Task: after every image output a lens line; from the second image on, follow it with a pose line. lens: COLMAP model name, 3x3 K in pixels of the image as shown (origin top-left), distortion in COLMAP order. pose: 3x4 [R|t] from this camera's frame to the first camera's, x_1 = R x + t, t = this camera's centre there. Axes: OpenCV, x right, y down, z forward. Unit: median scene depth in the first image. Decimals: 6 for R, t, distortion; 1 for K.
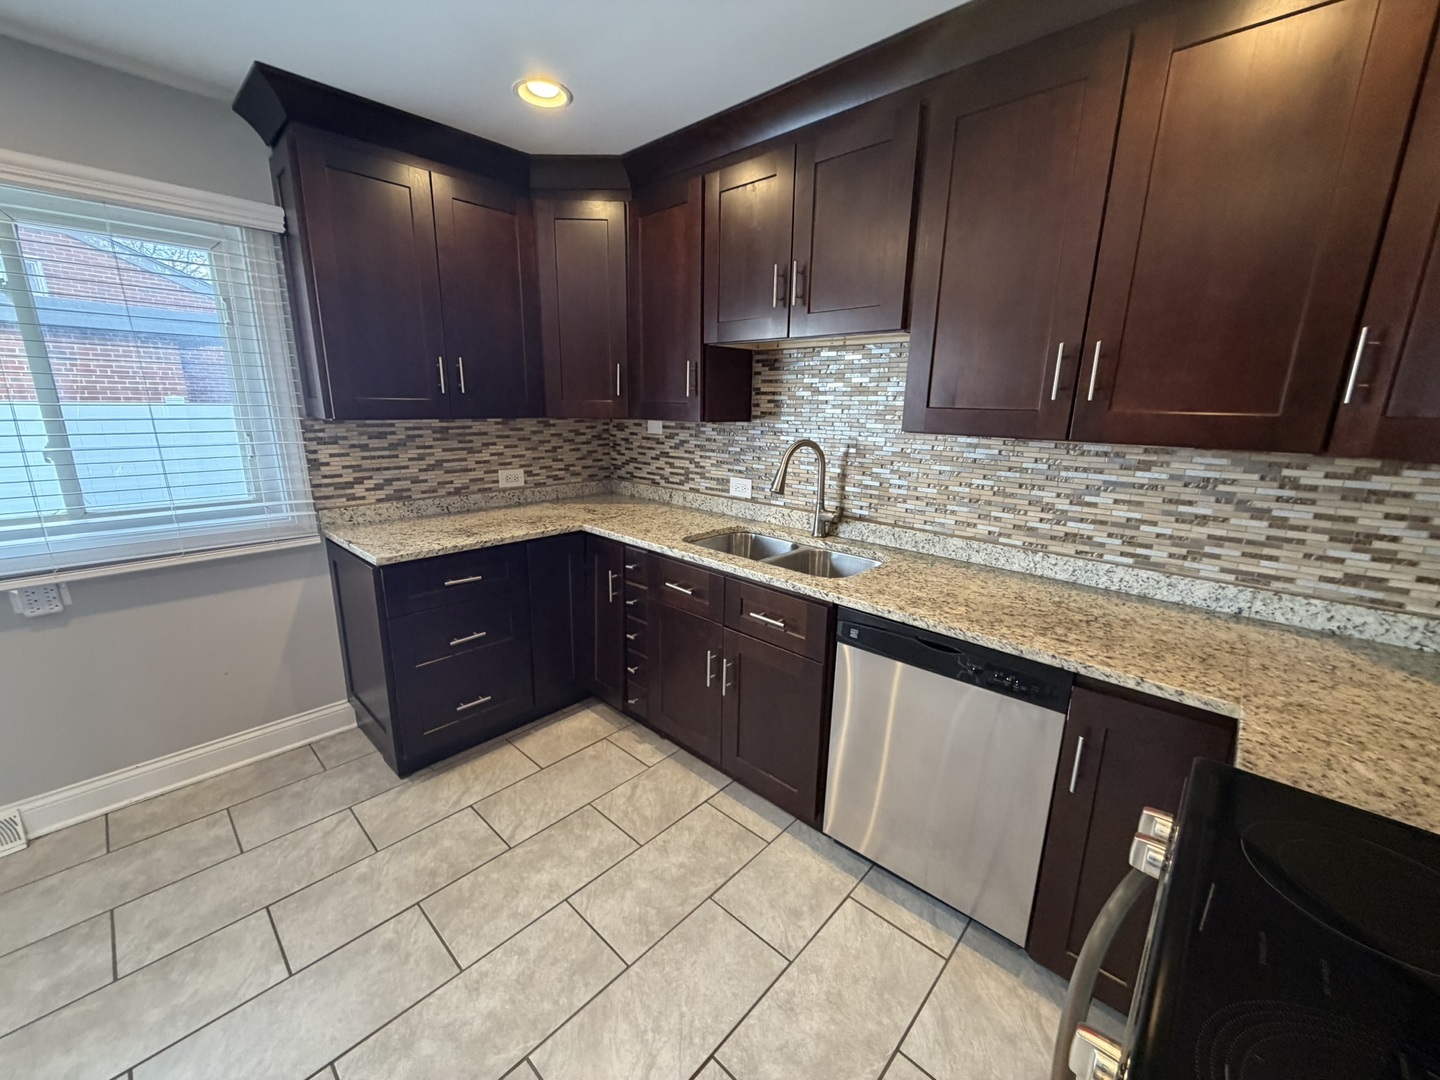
lens RADIAL K [[576.4, 0, 714.1], [0, 576.4, 540.0], [0, 0, 1]] dist [0.000658, 0.000216]
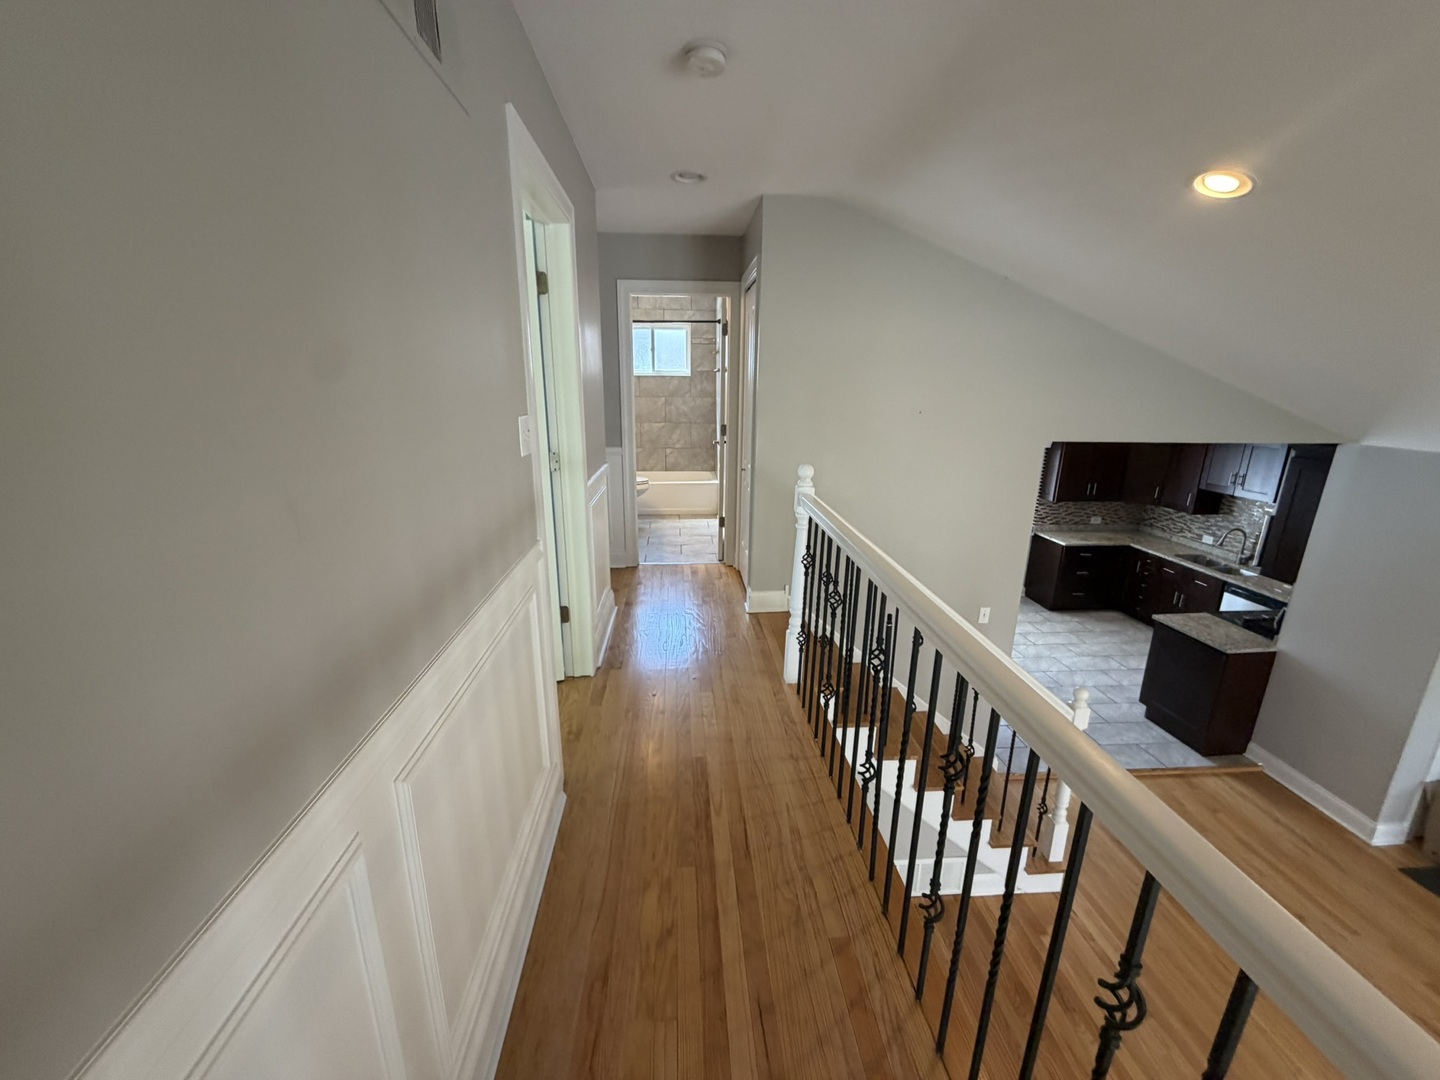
lens RADIAL K [[576.4, 0, 714.1], [0, 576.4, 540.0], [0, 0, 1]] dist [0.000658, 0.000216]
pose [[0.733905, 0.171324, -0.657291, 0.171981], [-0.159074, 0.984109, 0.078894, 0.077234], [0.660363, 0.046657, 0.749496, -3.283687]]
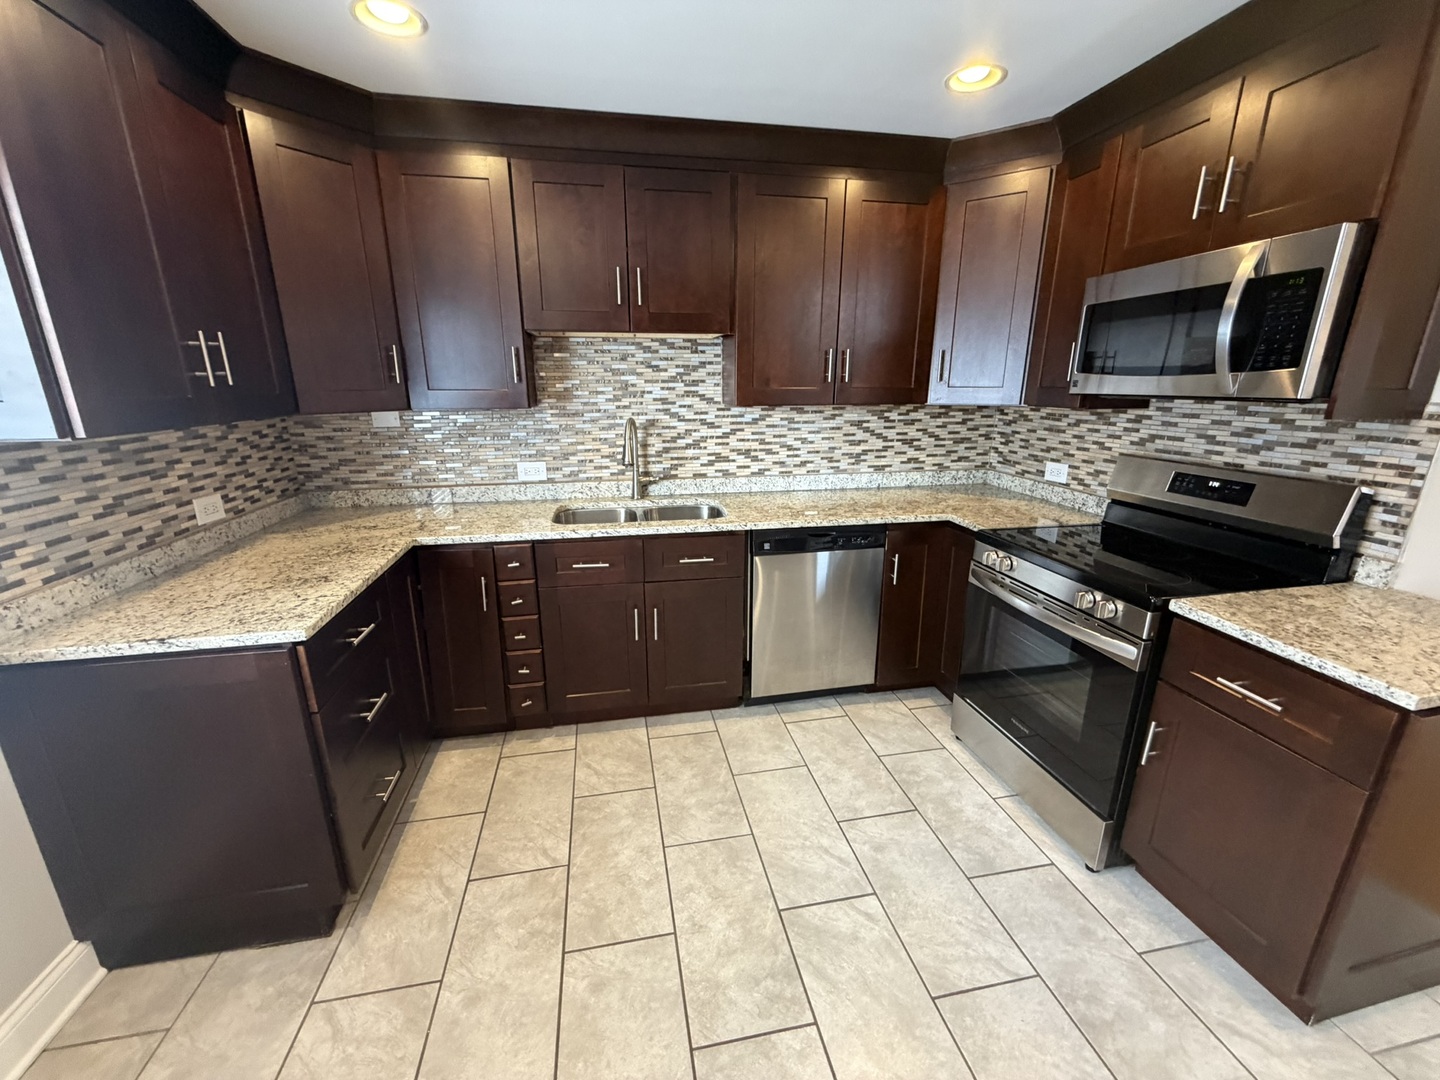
lens RADIAL K [[576.4, 0, 714.1], [0, 576.4, 540.0], [0, 0, 1]] dist [0.000658, 0.000216]
pose [[0.584846, -0.234523, 0.776501, -0.848344], [0.202154, 0.969227, 0.140473, -0.074109], [-0.785550, 0.074818, 0.614259, 0.188743]]
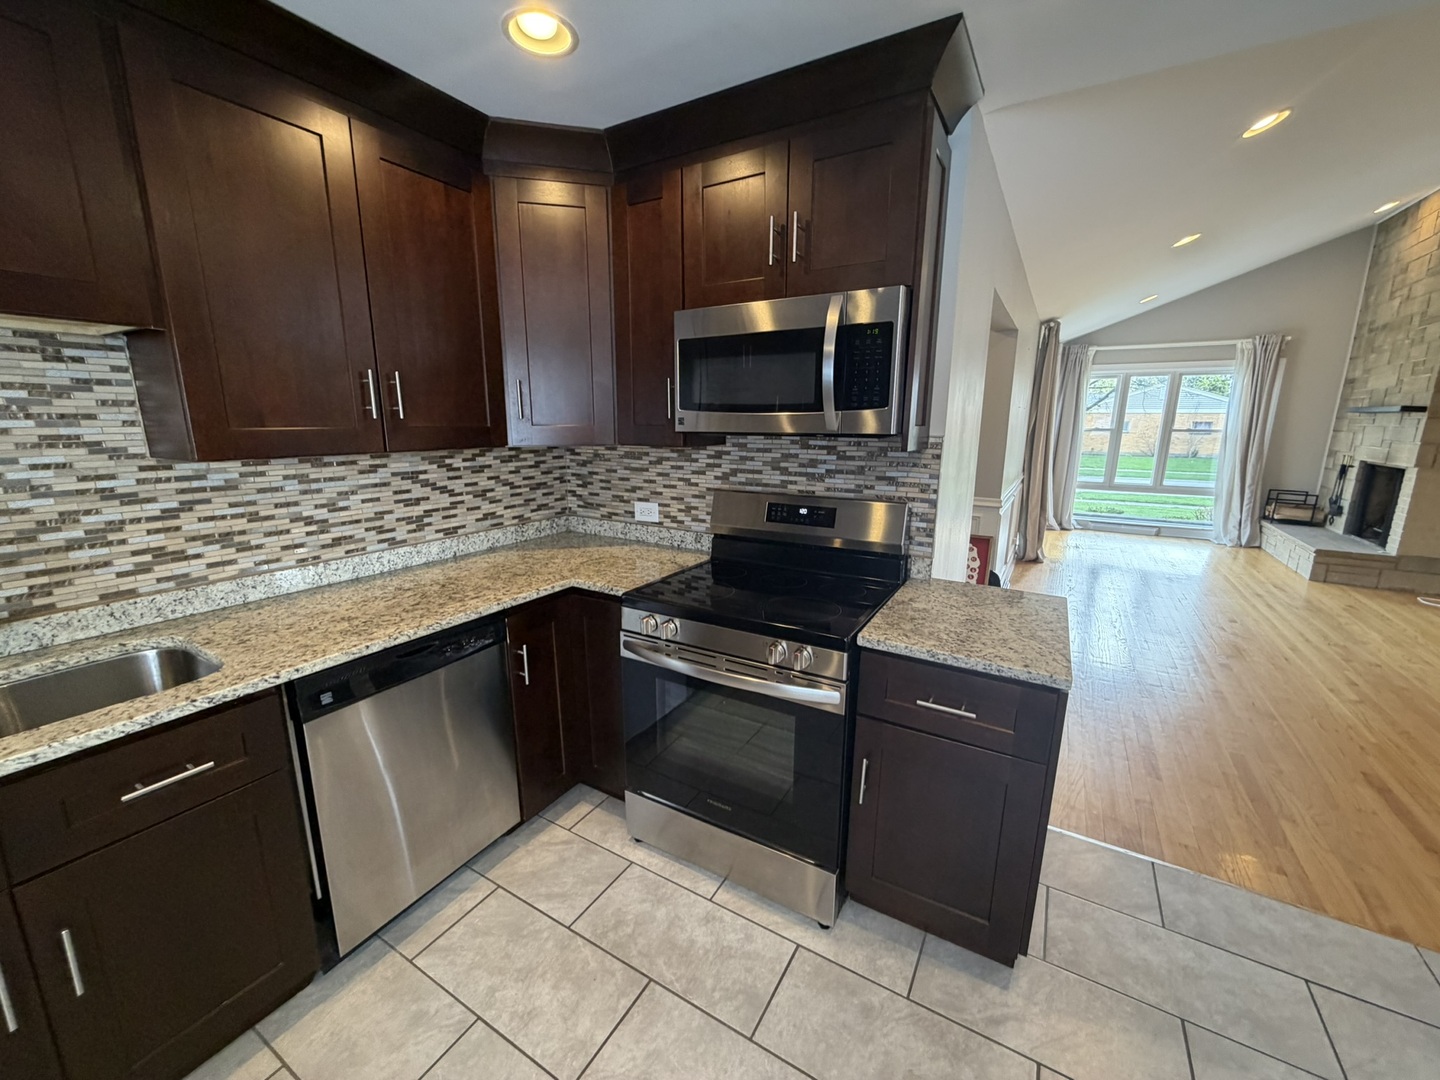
lens RADIAL K [[576.4, 0, 714.1], [0, 576.4, 540.0], [0, 0, 1]] dist [0.000658, 0.000216]
pose [[-0.215826, -0.219934, 0.951340, -0.555239], [0.223141, 0.937411, 0.267336, -0.135086], [-0.950593, 0.269981, -0.153242, 0.470555]]
